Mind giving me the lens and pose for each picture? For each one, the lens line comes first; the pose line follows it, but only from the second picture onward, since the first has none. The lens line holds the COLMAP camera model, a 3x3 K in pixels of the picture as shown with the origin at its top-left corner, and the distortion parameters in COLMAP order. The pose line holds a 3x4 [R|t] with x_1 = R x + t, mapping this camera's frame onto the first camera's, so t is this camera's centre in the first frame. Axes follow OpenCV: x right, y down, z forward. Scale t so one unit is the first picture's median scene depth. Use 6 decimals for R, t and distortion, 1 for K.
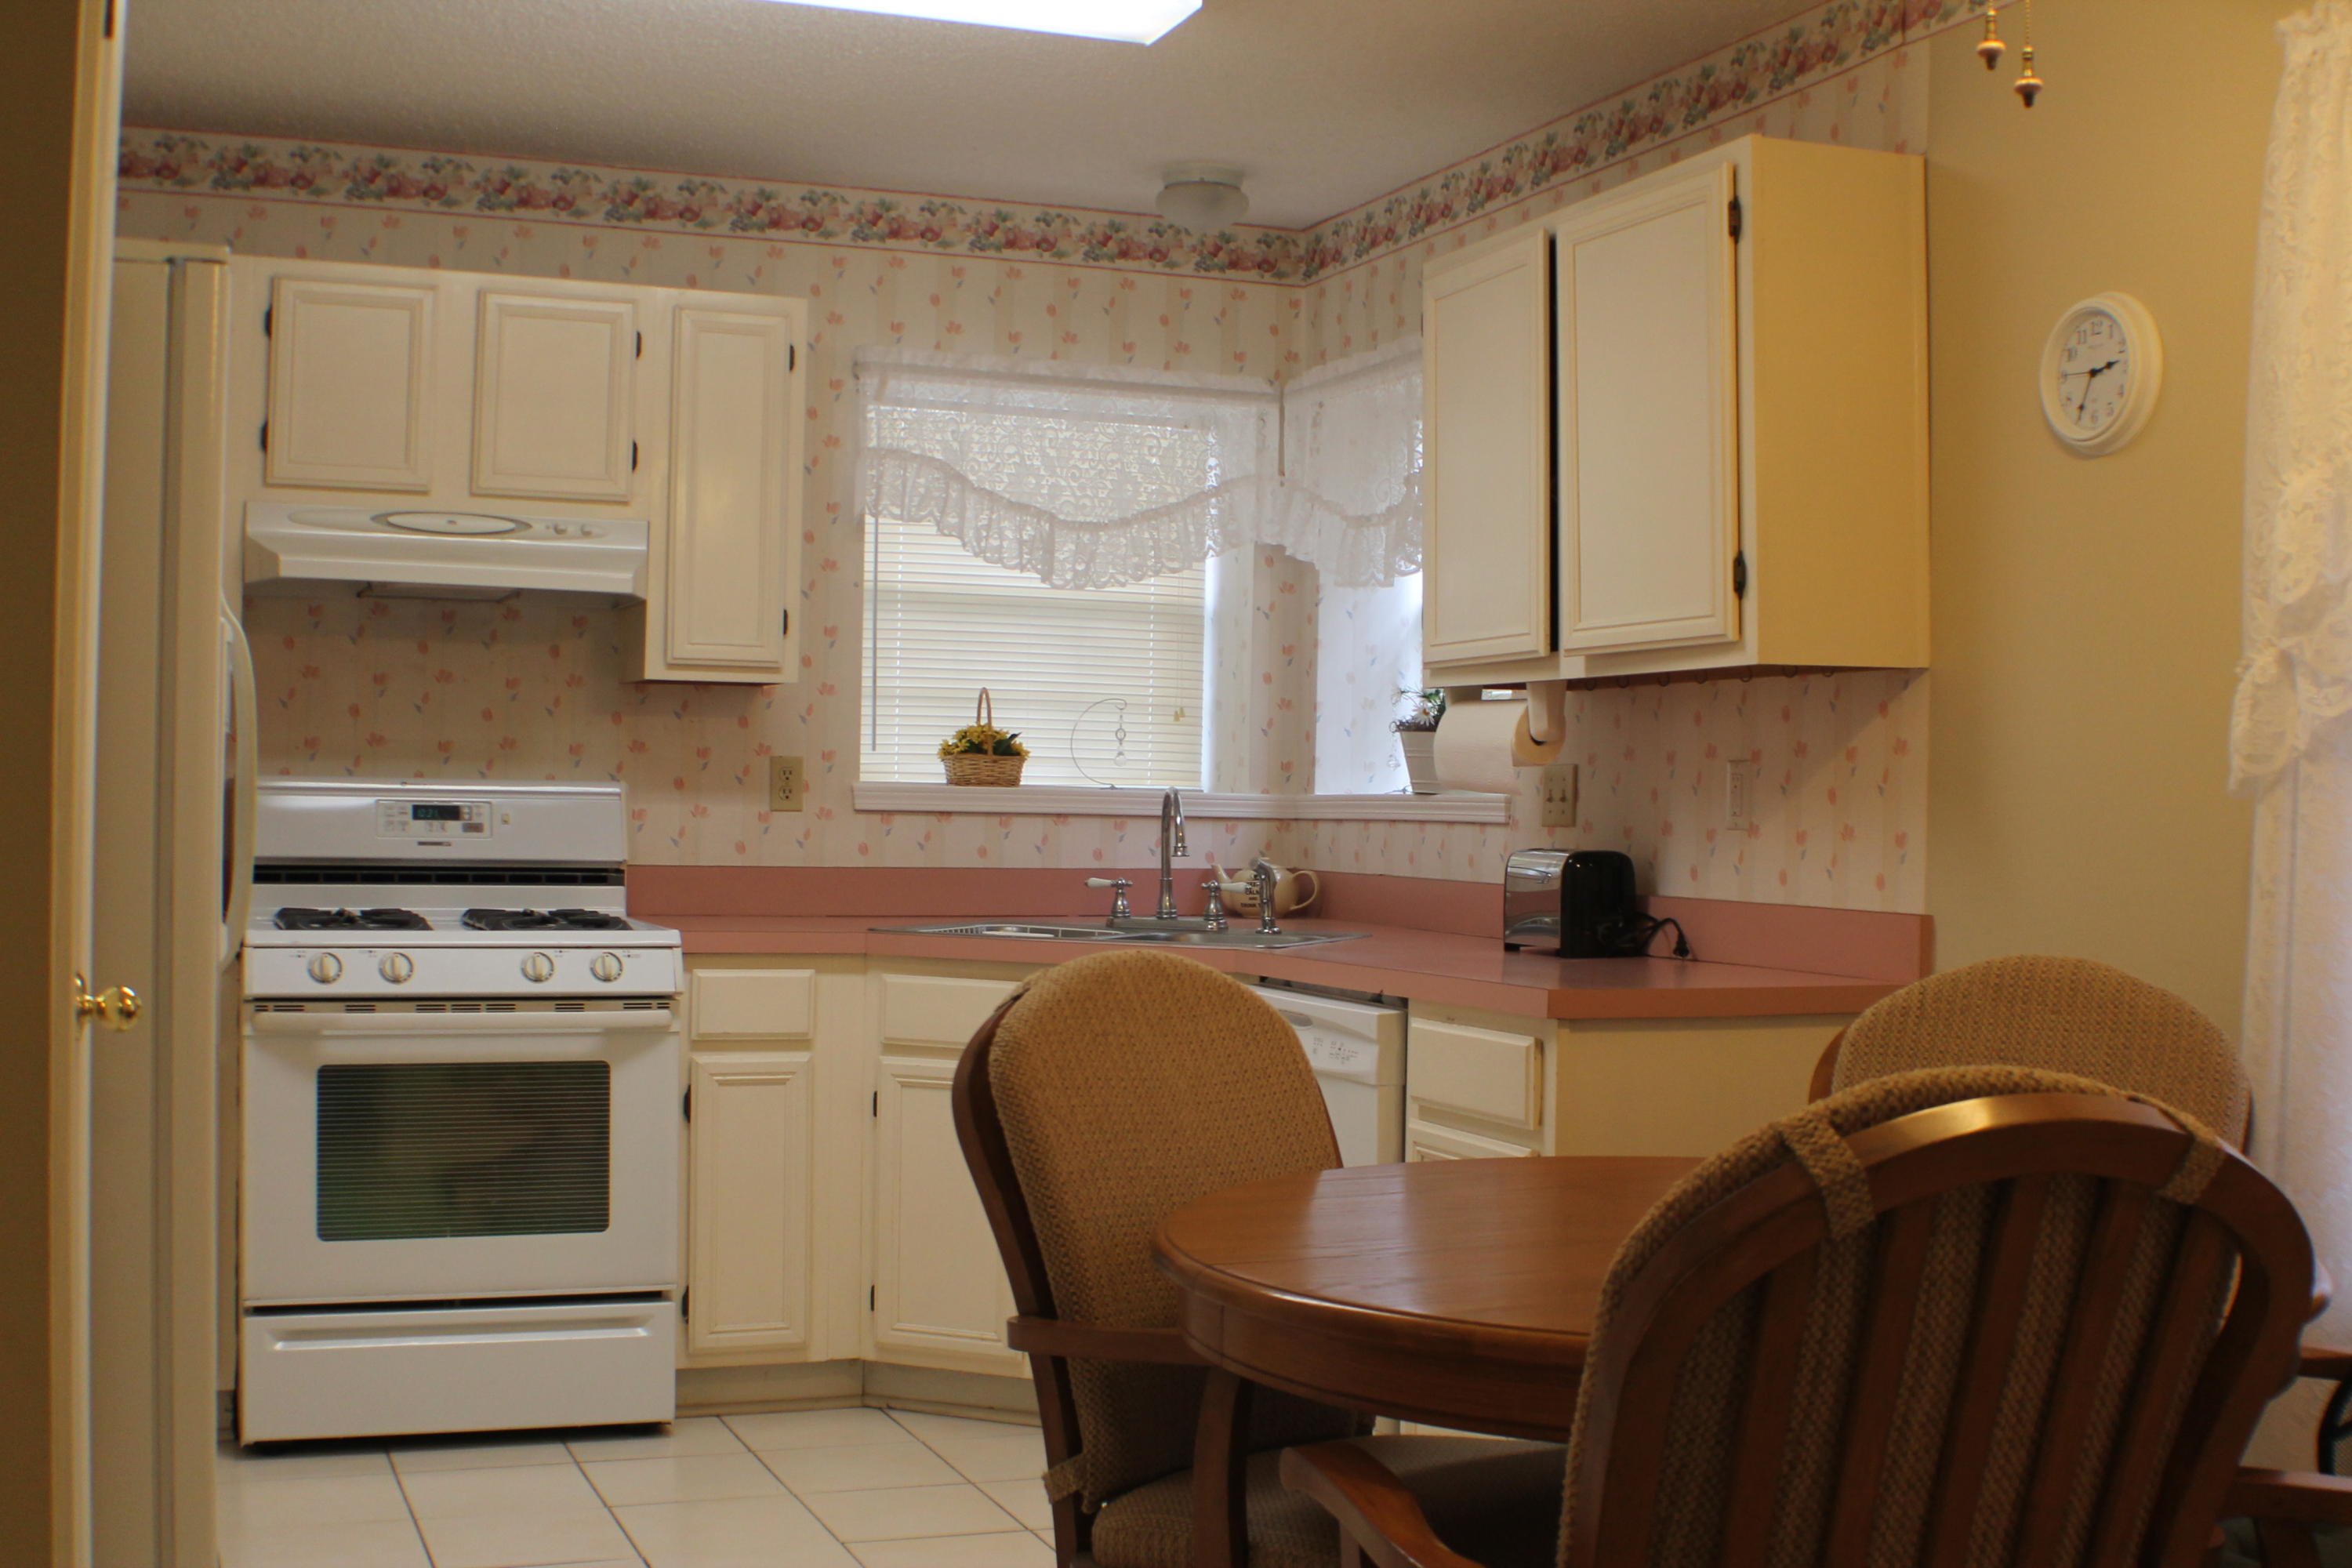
lens RADIAL K [[2655.2, 0, 1176.0], [0, 2655.2, 784.0], [0, 0, 1]] dist [-0.147048, -0.015090]
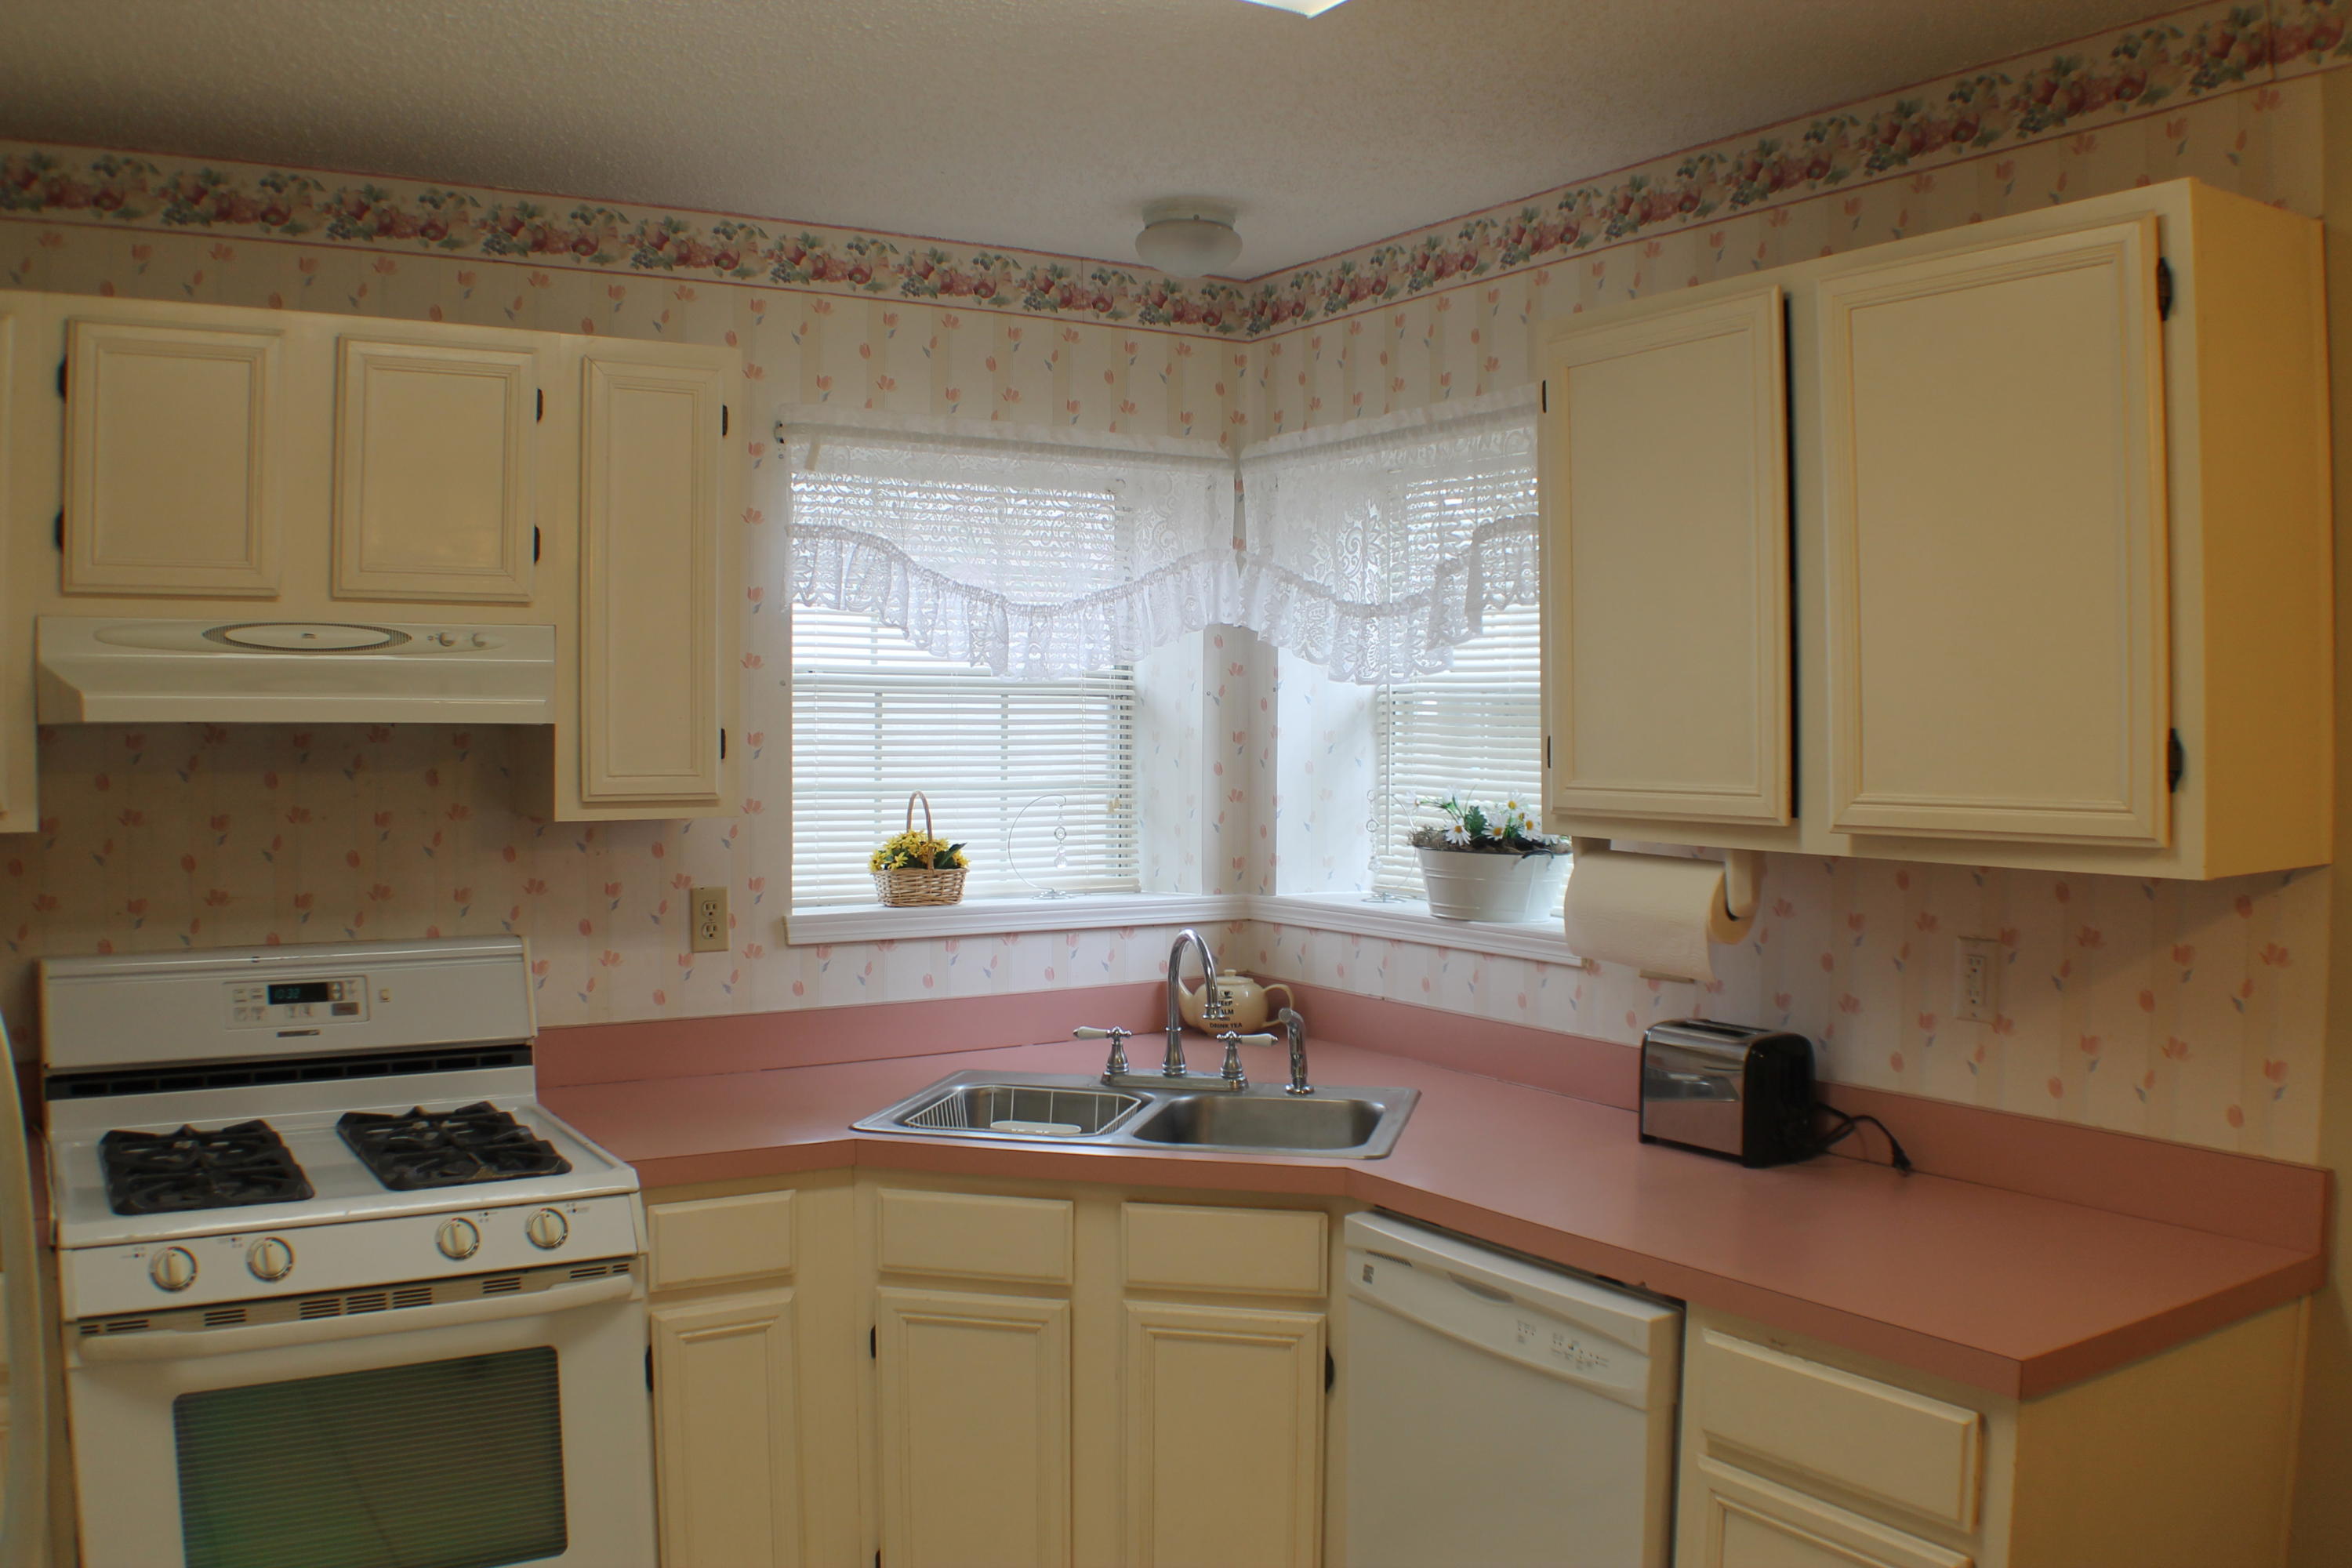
lens RADIAL K [[1976.4, 0, 1176.0], [0, 1976.4, 784.0], [0, 0, 1]] dist [-0.197613, 0.070300]
pose [[0.982716, -0.020876, 0.183937, -0.120952], [0.013826, 0.999123, 0.039531, -0.070562], [-0.184600, -0.036305, 0.982143, 0.376030]]
